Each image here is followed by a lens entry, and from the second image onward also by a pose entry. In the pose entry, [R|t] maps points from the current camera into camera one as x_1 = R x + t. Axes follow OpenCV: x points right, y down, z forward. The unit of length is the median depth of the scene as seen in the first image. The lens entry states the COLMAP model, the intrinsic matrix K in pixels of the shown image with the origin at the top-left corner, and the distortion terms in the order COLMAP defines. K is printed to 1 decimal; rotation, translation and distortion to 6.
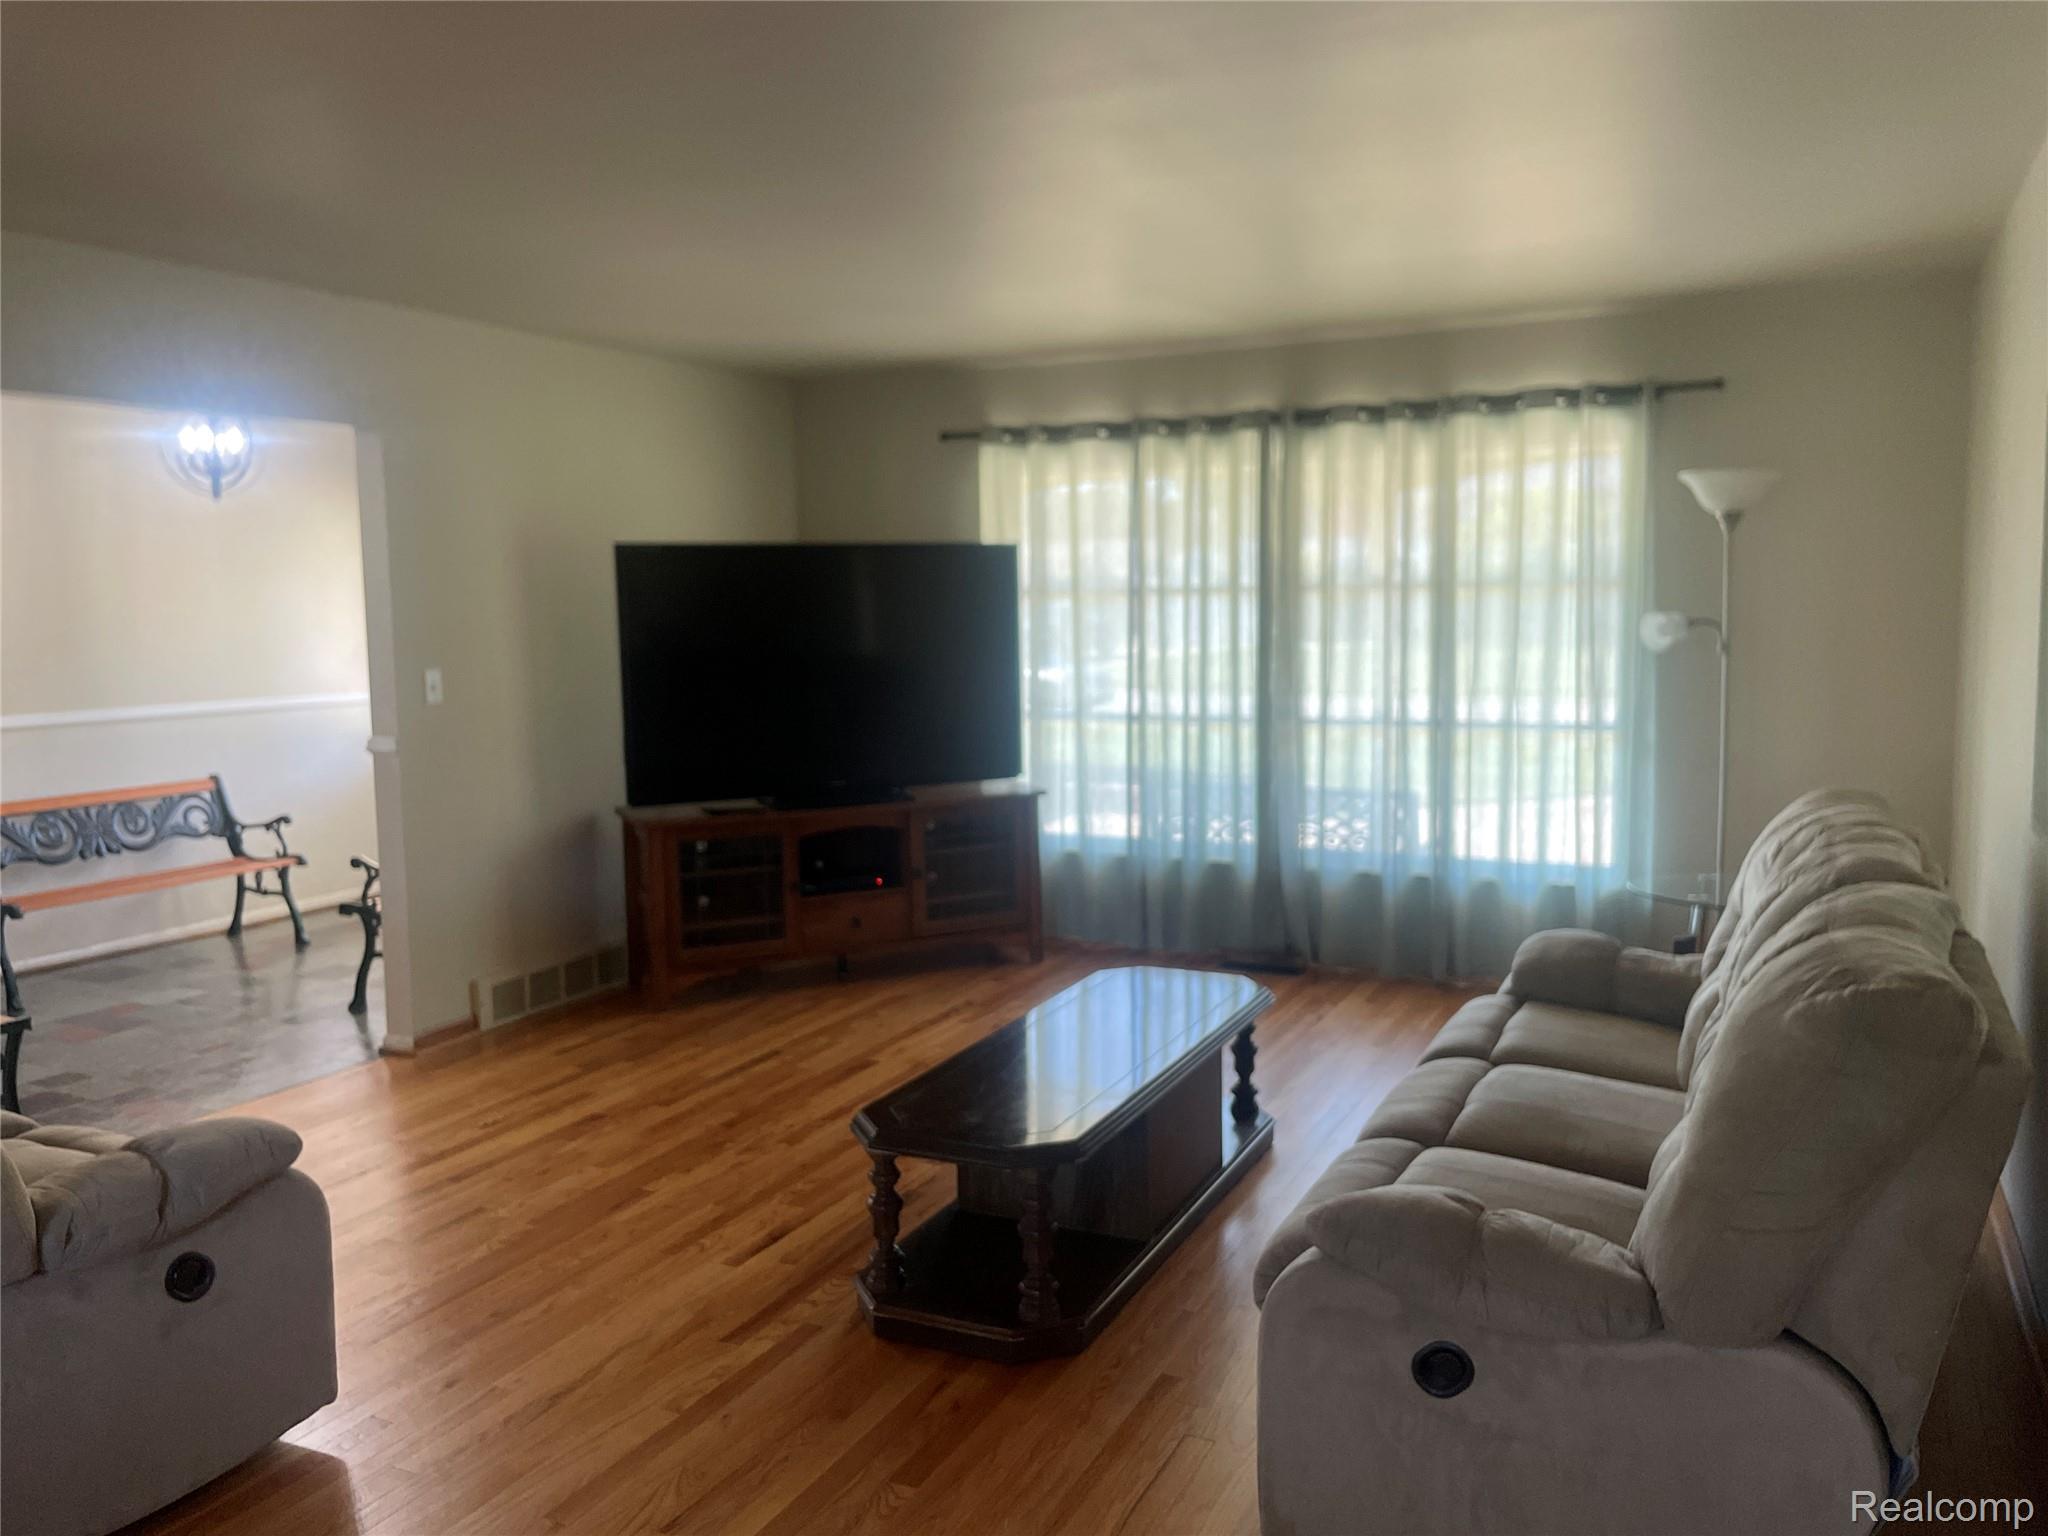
lens RADIAL K [[1565.3, 0, 1024.0], [0, 1565.3, 768.0], [0, 0, 1]] dist [0.042358, -0.065931]
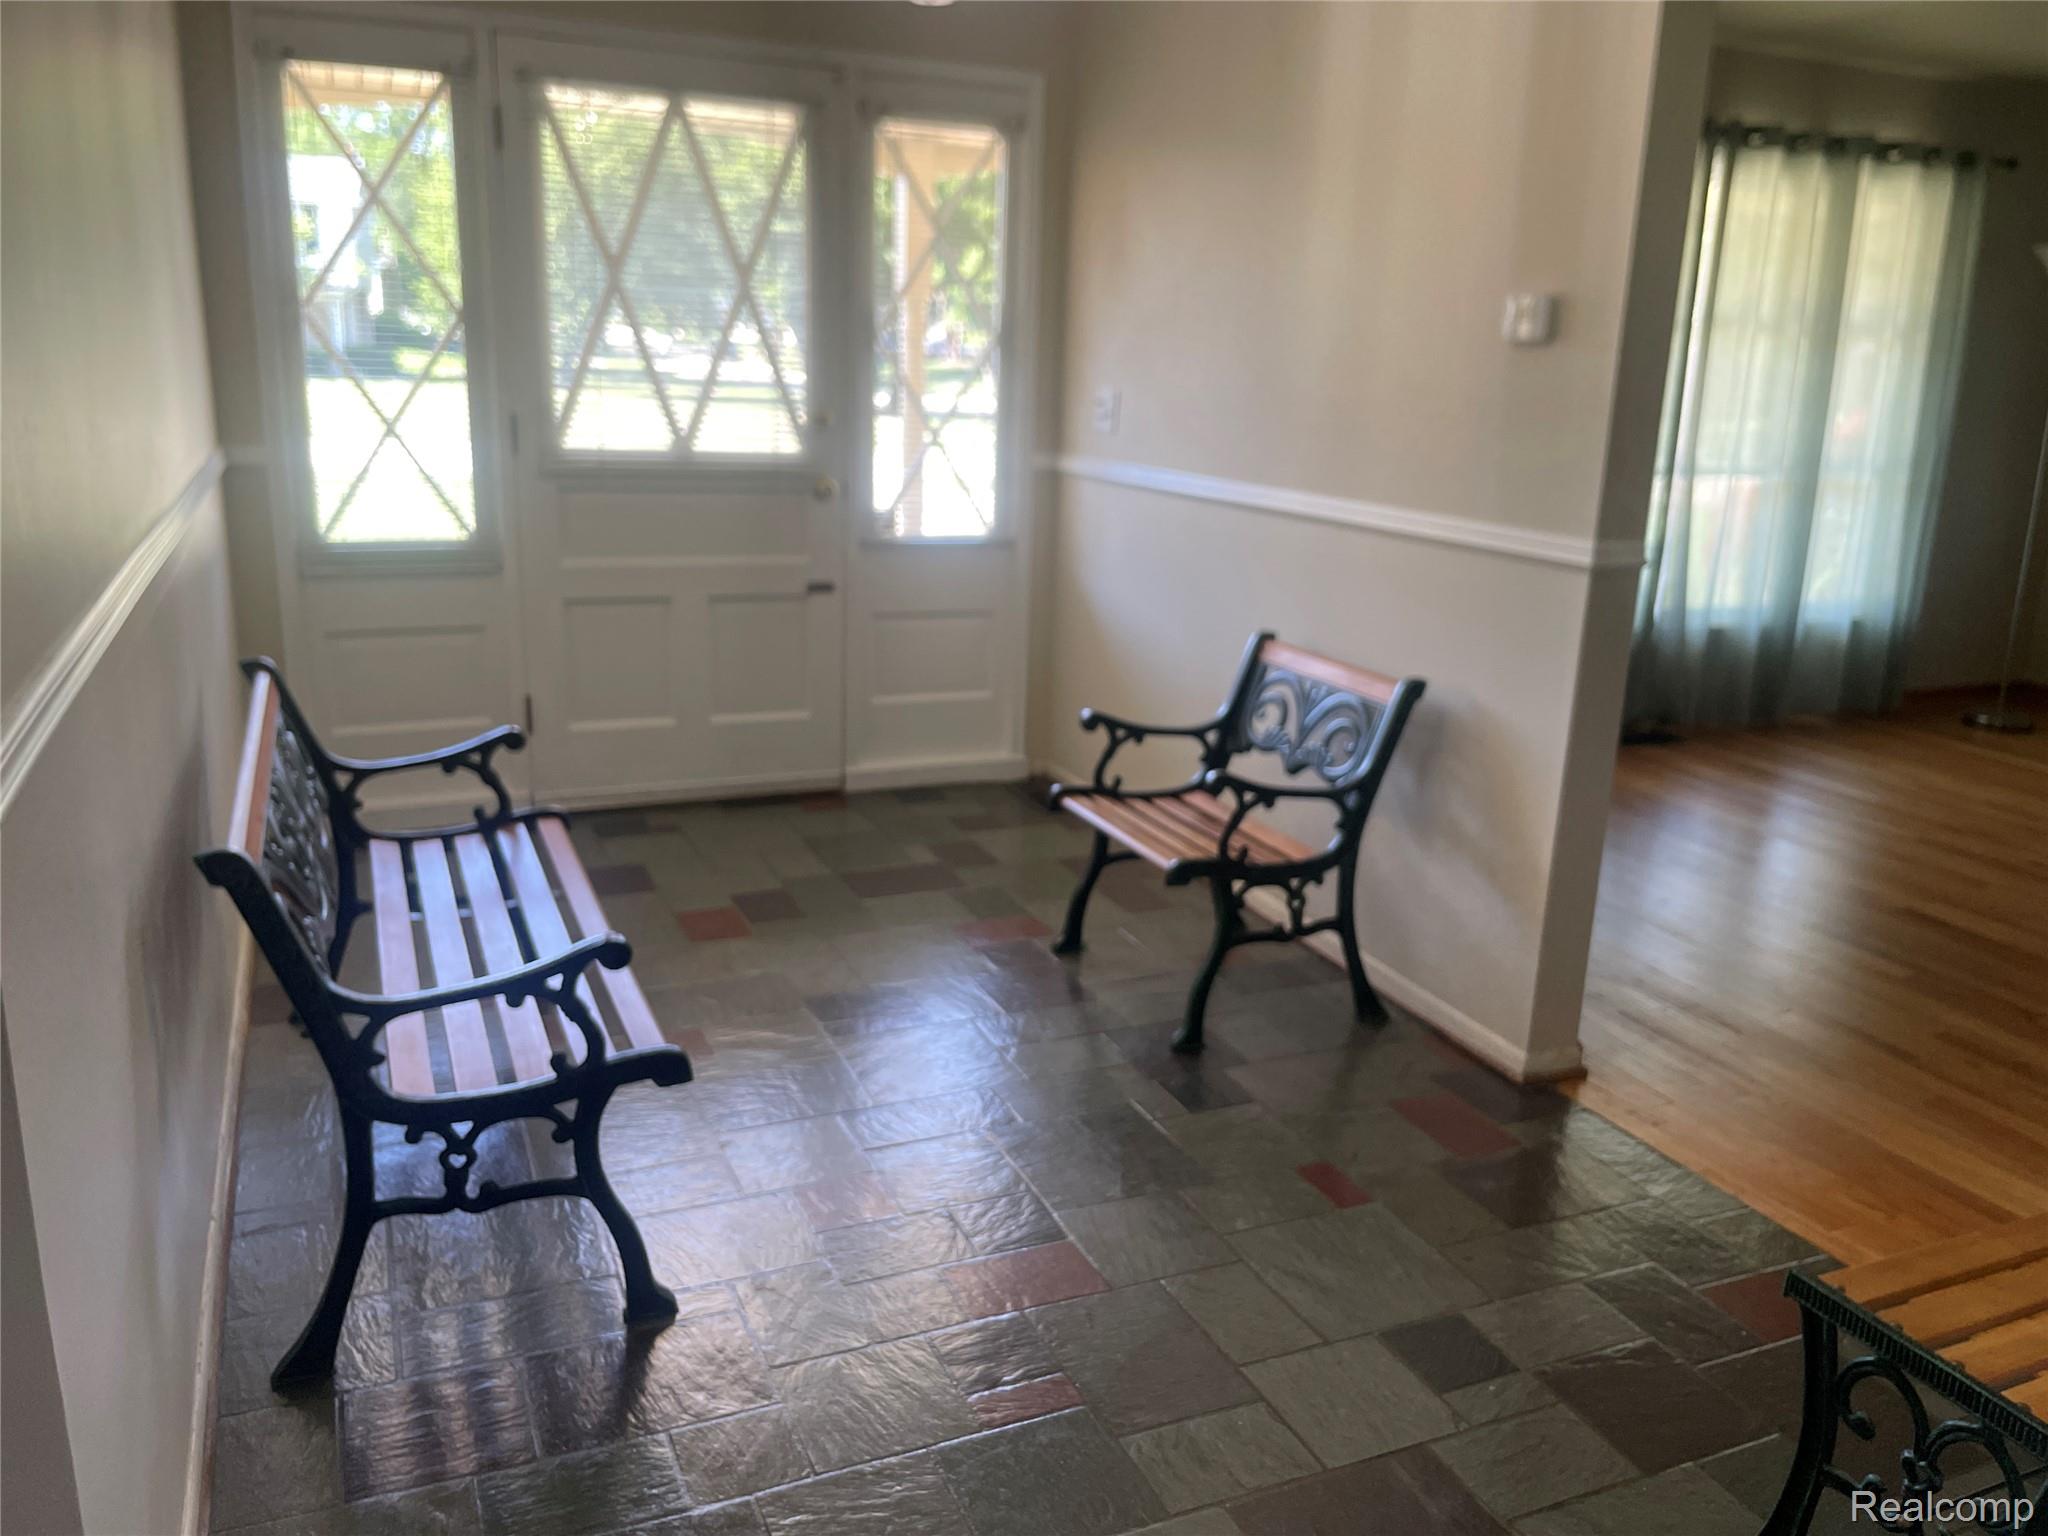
lens RADIAL K [[1565.3, 0, 1024.0], [0, 1565.3, 768.0], [0, 0, 1]] dist [0.042358, -0.065931]
pose [[0.650389, -0.154446, 0.743735, -0.708177], [0.043985, 0.985126, 0.166109, -0.027473], [-0.758327, -0.075322, 0.647508, 0.600772]]
